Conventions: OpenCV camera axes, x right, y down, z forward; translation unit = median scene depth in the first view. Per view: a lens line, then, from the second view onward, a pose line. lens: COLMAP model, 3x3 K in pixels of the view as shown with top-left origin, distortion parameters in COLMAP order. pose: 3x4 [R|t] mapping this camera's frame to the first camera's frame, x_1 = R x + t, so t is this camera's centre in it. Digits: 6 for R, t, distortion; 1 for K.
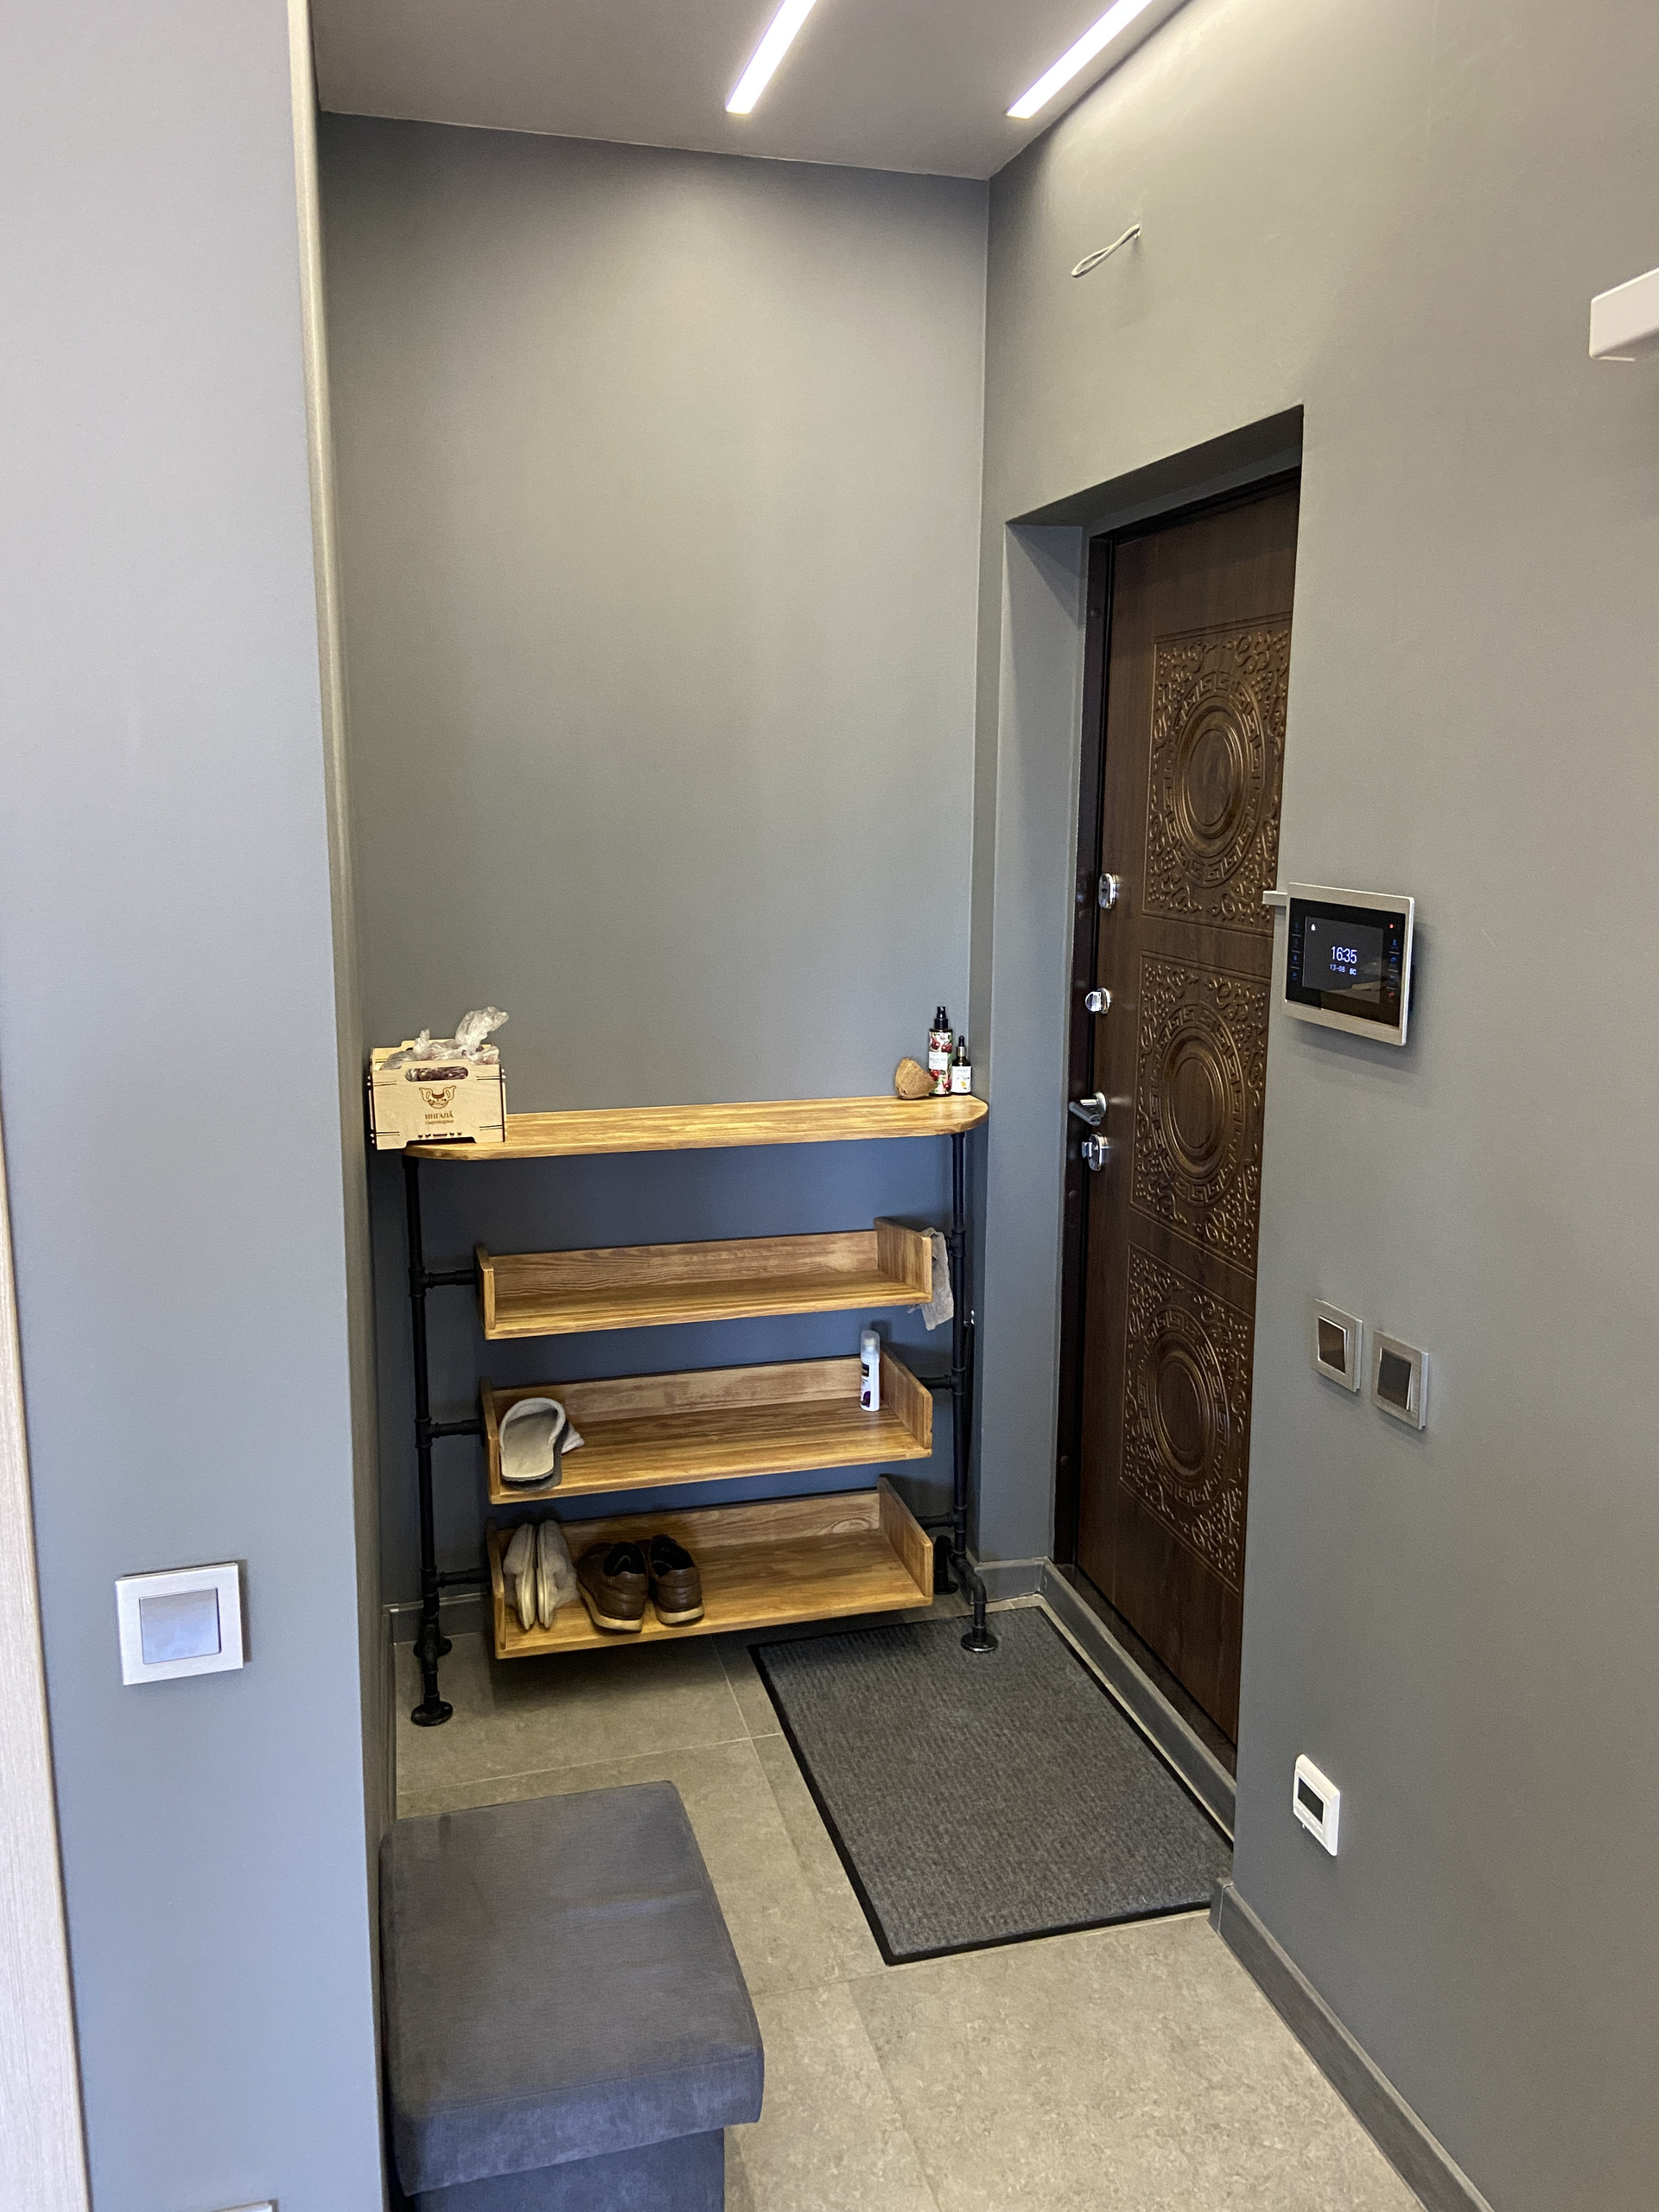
lens RADIAL K [[1639.8, 0, 823.4], [0, 1639.8, 1076.4], [0, 0, 1]] dist [0.092290, -0.137659]
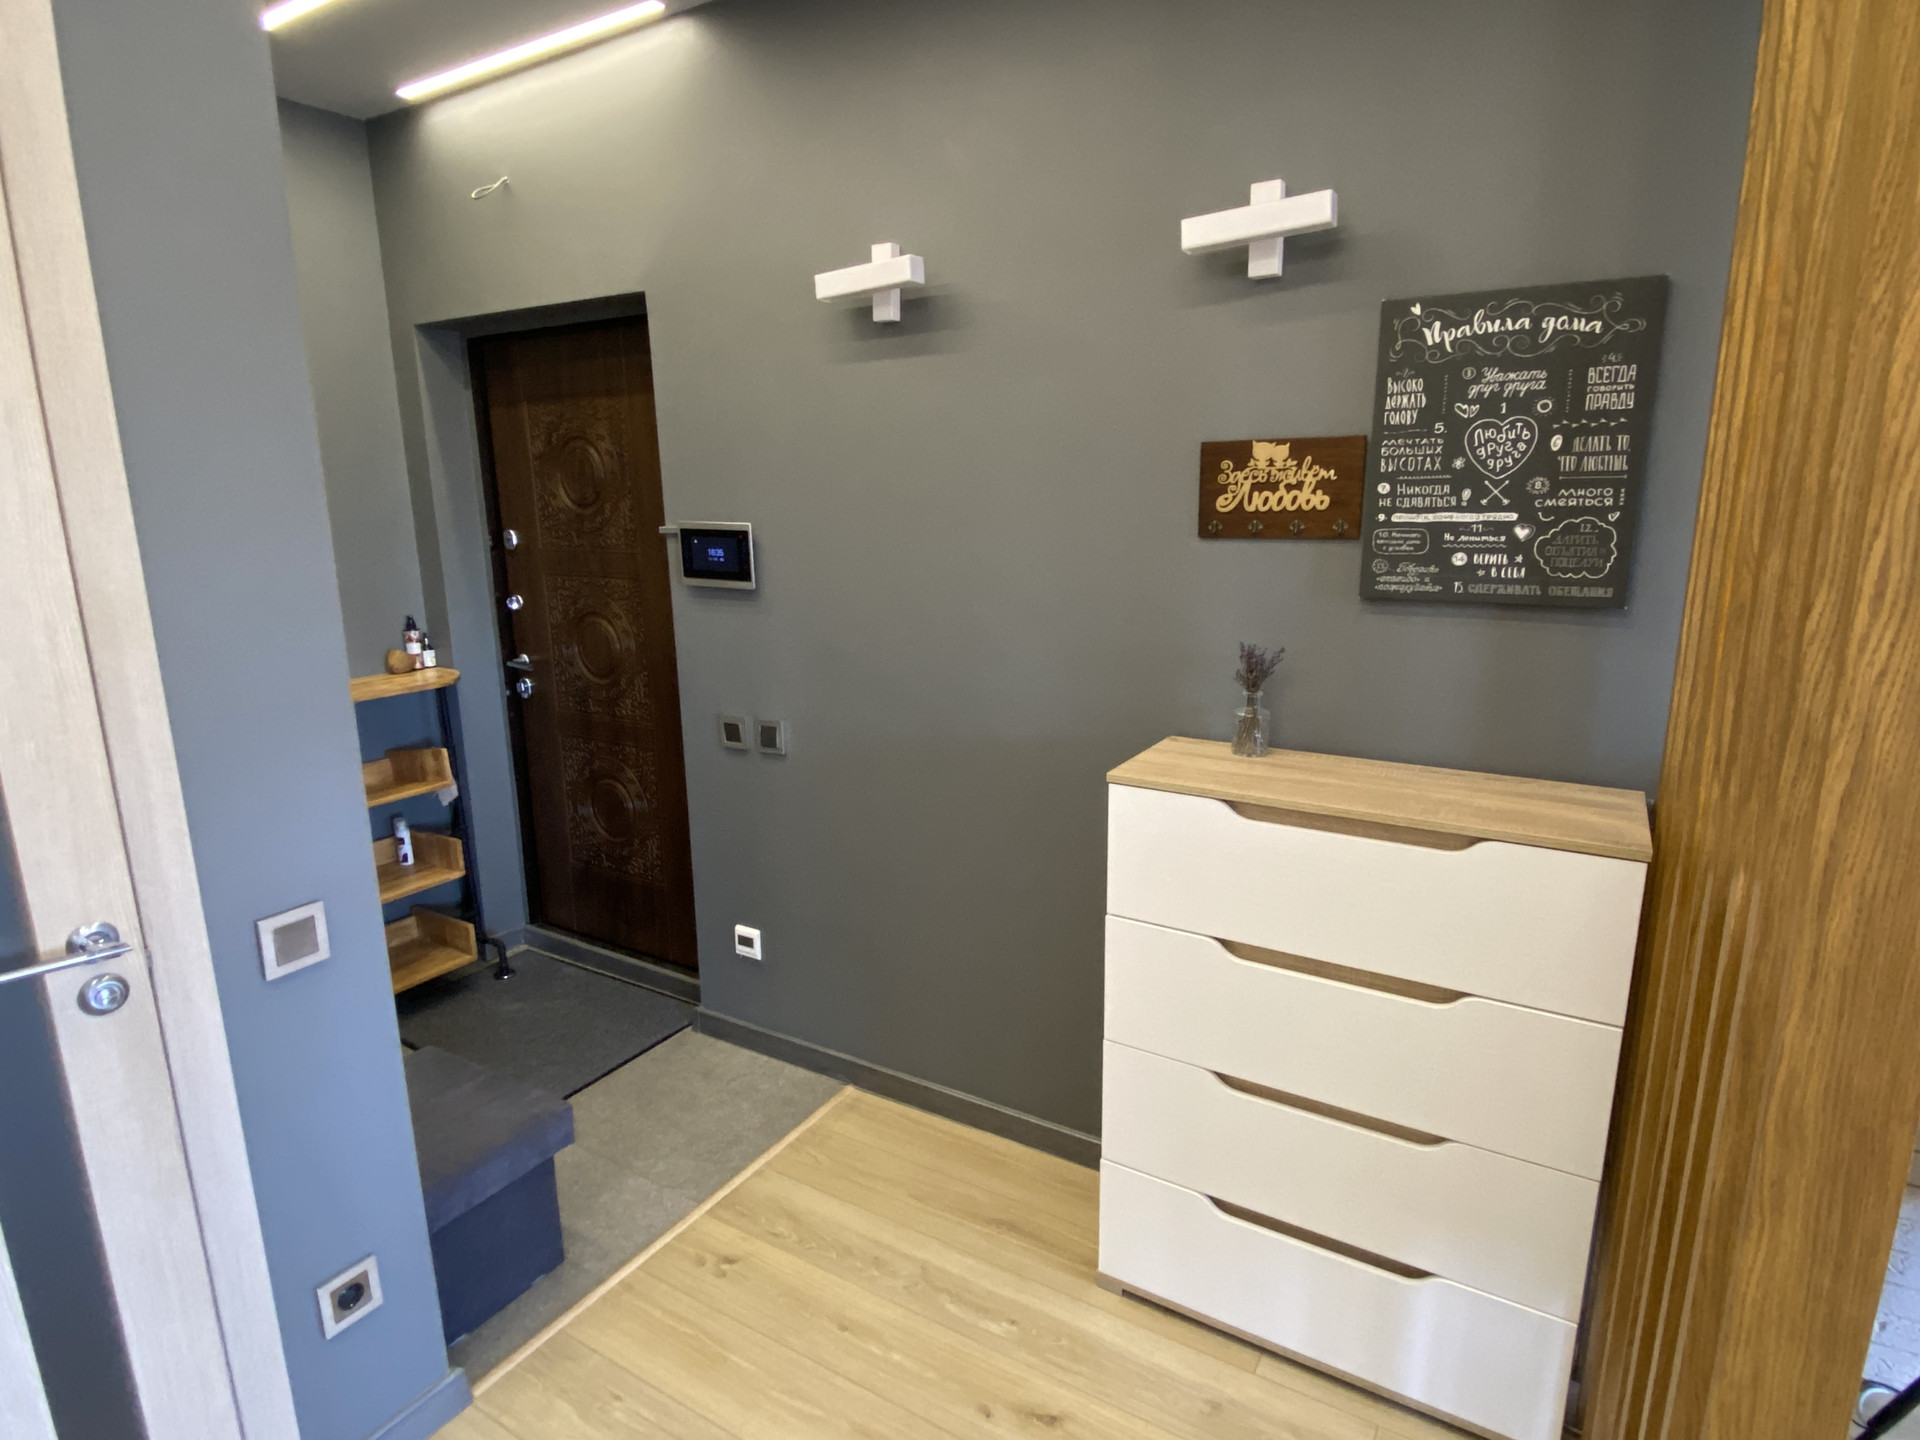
lens RADIAL K [[1028.5, 0, 960.0], [0, 1028.5, 720.0], [0, 0, 1]] dist [0.000473, -0.000134]
pose [[0.720858, -0.159686, 0.674436, -0.280063], [0.129969, 0.986978, 0.094773, 0.040267], [-0.680788, 0.019338, 0.732225, -0.146296]]
